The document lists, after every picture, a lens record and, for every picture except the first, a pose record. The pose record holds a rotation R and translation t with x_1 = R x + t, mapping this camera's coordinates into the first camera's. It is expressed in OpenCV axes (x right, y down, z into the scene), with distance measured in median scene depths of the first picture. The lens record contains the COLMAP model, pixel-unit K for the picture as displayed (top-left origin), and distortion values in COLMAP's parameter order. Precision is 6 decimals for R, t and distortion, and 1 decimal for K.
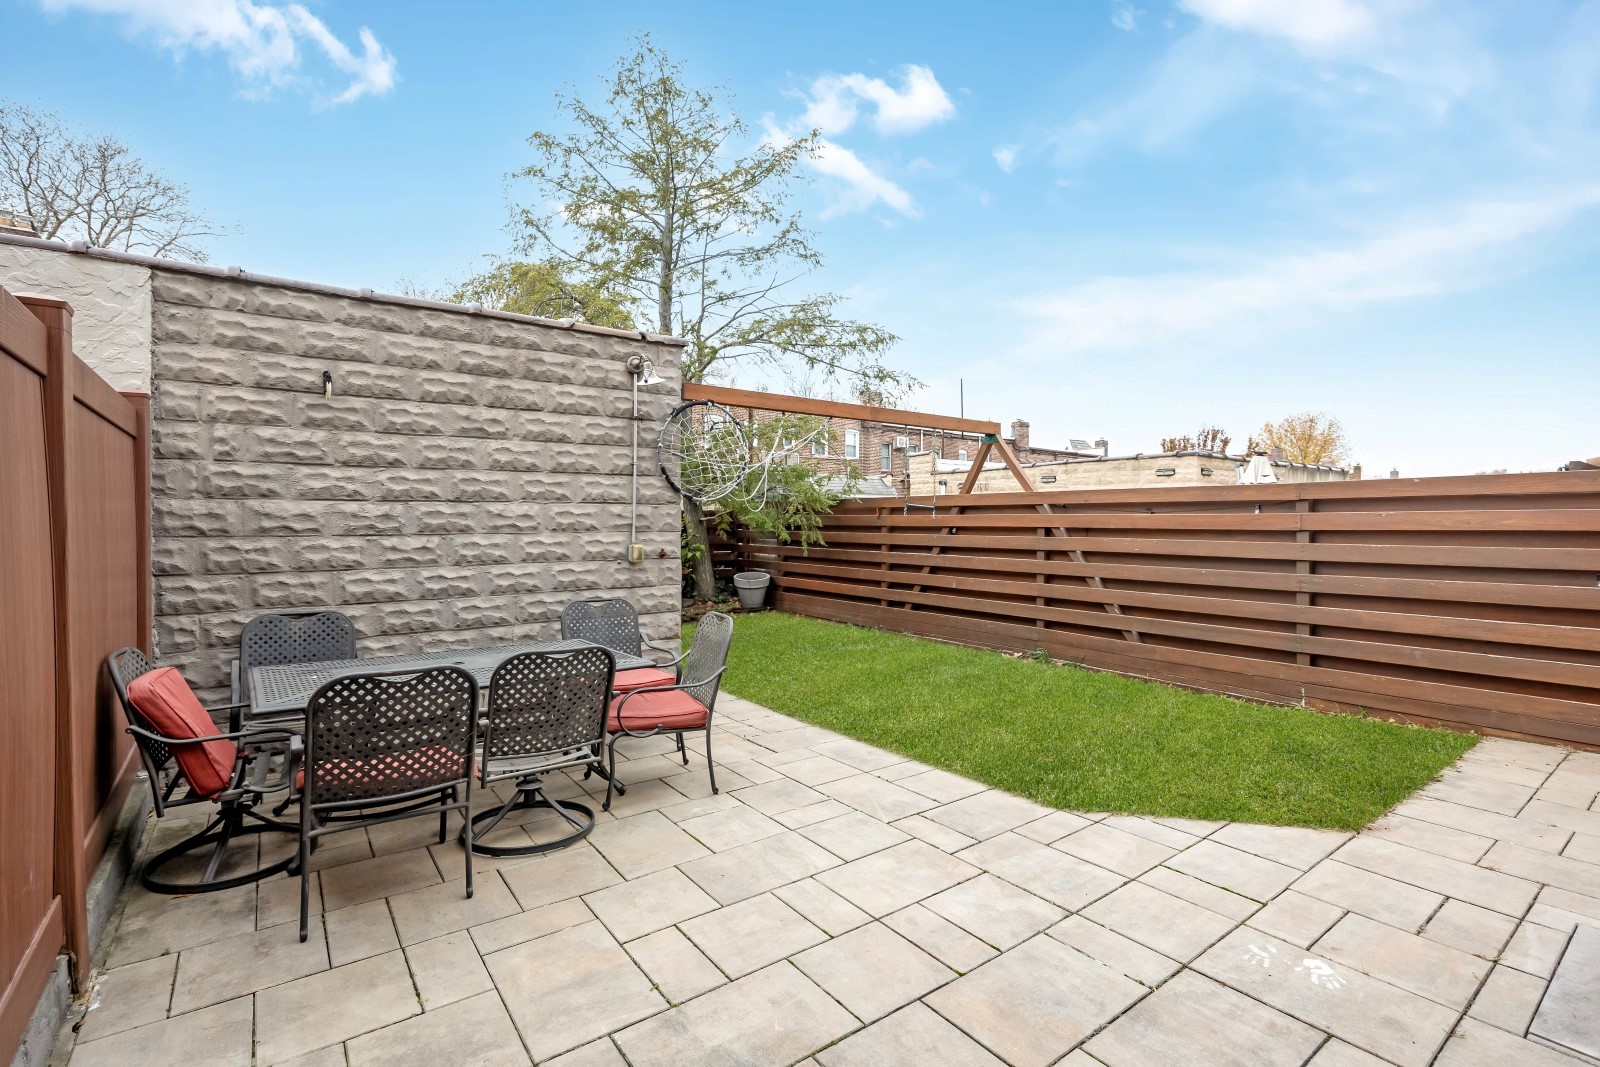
lens RADIAL K [[729.0, 0, 797.7], [0, 729.0, 520.2], [0, 0, 1]] dist [-0.005263, -0.000354]
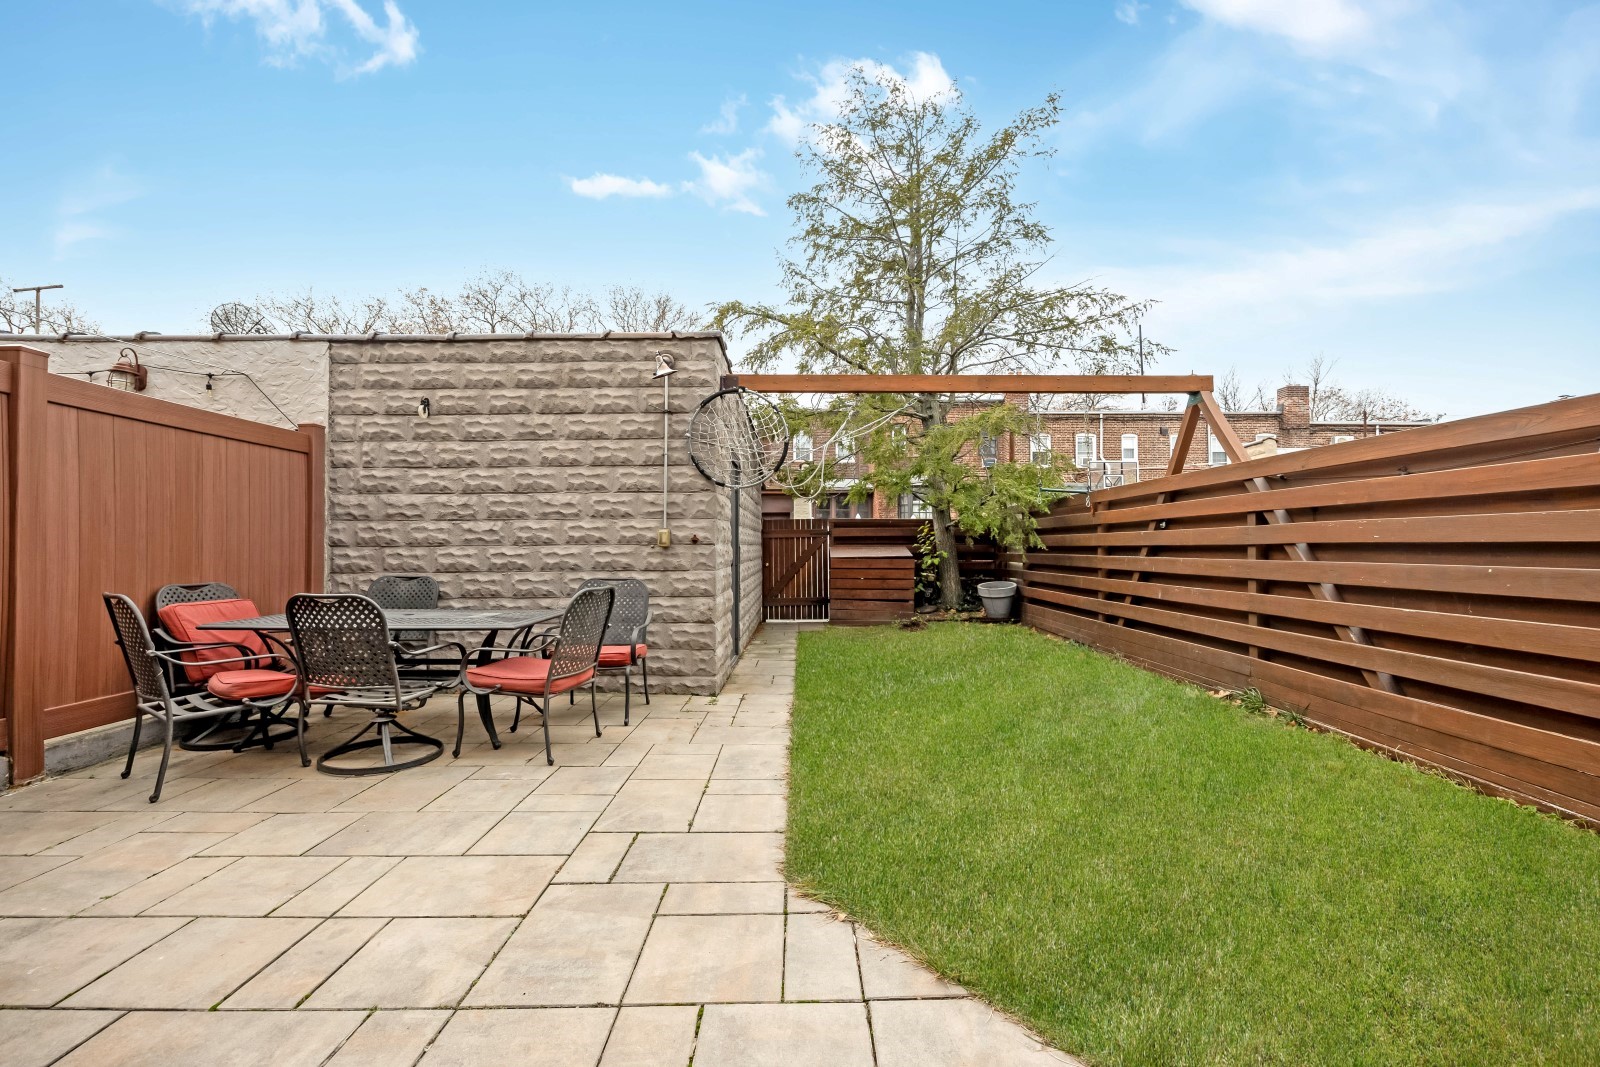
lens RADIAL K [[654.6, 0, 803.0], [0, 654.6, 530.1], [0, 0, 1]] dist [0.000611, 0.000018]
pose [[0.809220, -0.019306, -0.587188, 0.565776], [0.002934, 0.999580, -0.028822, 0.069621], [0.587498, 0.021601, 0.808937, 0.392726]]
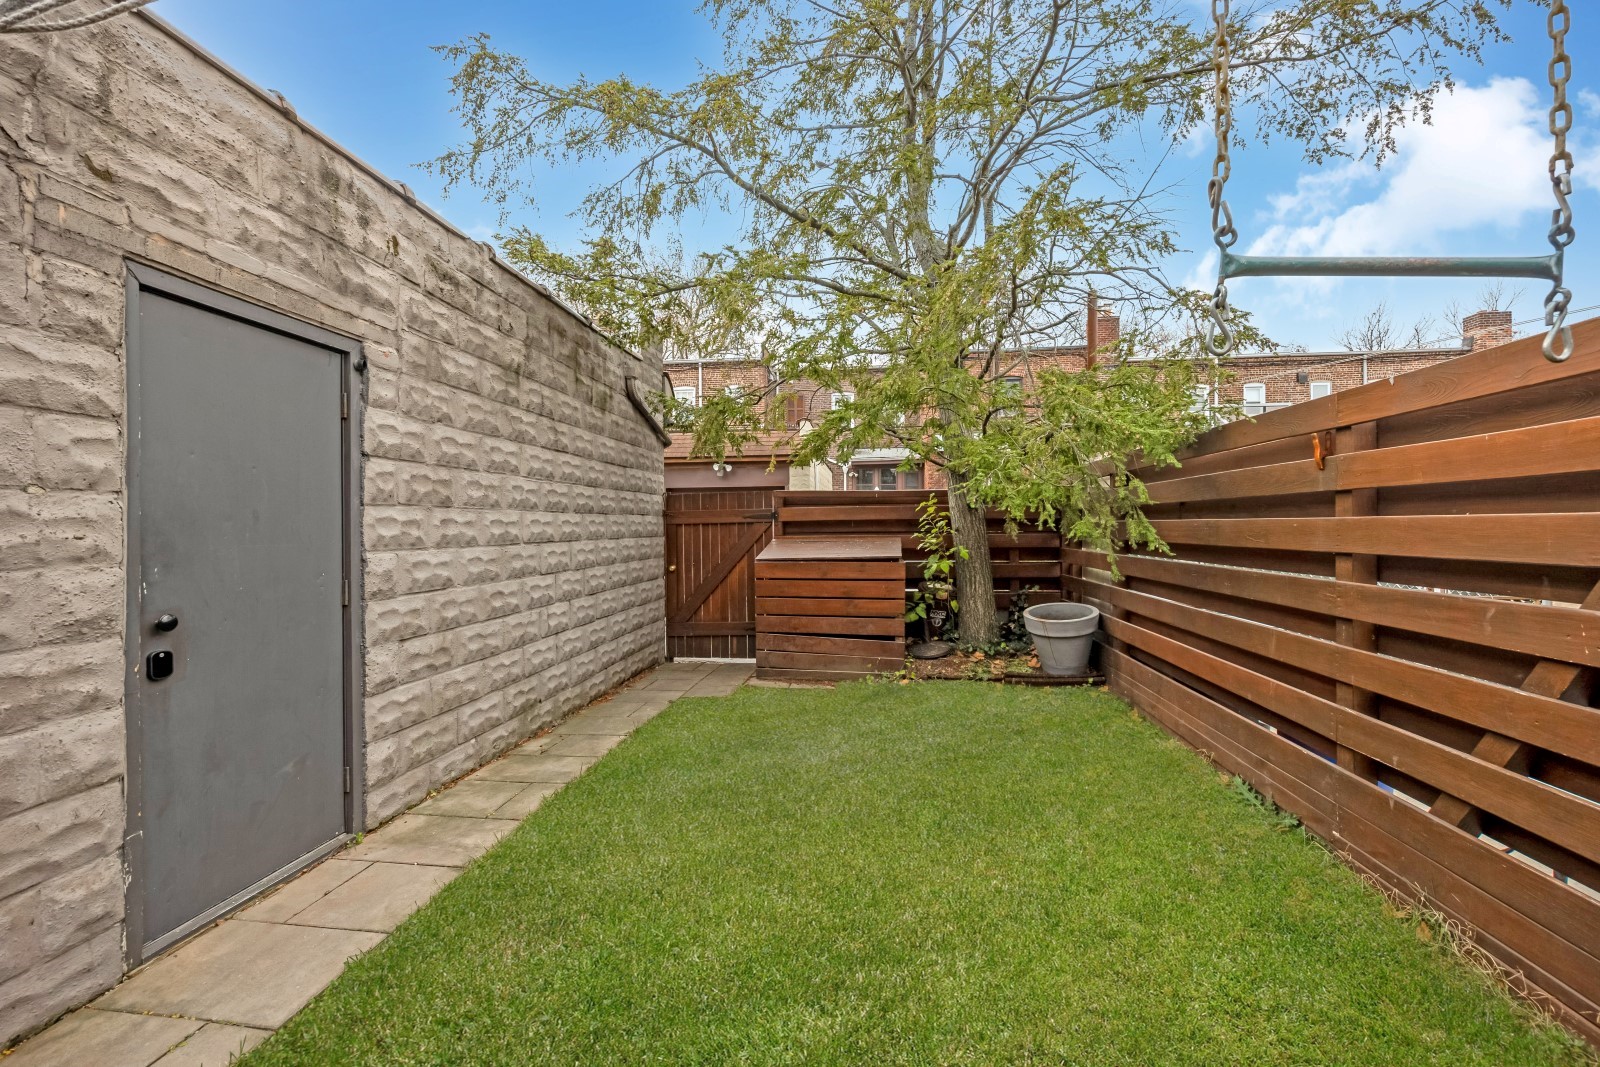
lens RADIAL K [[654.6, 0, 803.0], [0, 654.6, 530.1], [0, 0, 1]] dist [0.000611, 0.000018]
pose [[0.734536, -0.003988, -0.678558, 0.271926], [0.009037, 0.999952, 0.003906, 0.040927], [0.678509, -0.009002, 0.734537, 1.329430]]
